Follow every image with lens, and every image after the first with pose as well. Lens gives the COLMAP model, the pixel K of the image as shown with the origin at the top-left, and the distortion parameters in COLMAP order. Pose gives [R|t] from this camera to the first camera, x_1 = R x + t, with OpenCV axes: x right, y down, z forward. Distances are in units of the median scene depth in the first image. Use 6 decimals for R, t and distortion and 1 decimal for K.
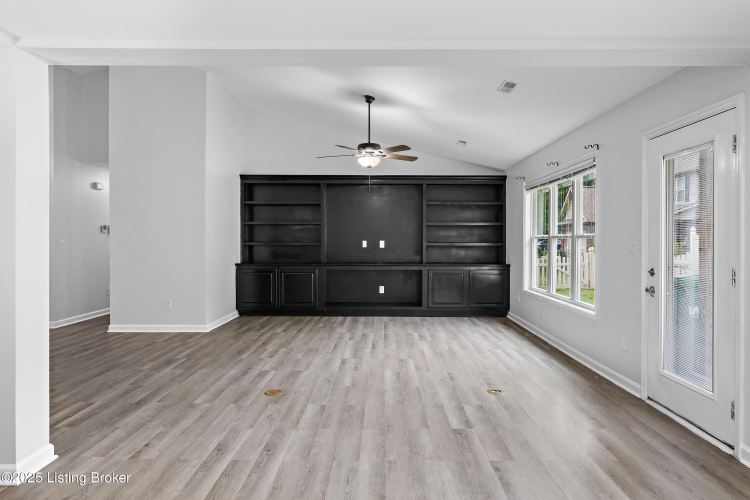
lens RADIAL K [[467.9, 0, 376.7], [0, 467.9, 247.8], [0, 0, 1]] dist [-0.002835, -0.000203]
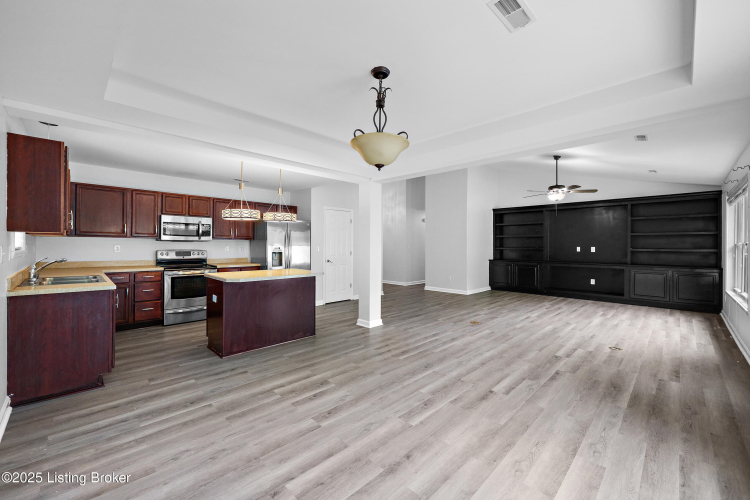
lens RADIAL K [[304.1, 0, 375.3], [0, 304.1, 247.1], [0, 0, 1]] dist [-0.001113, -0.000076]
pose [[0.707457, 0.003952, -0.706745, 0.277430], [-0.014330, 0.999859, -0.008754, 0.003485], [0.706611, 0.016321, 0.707414, -0.156921]]
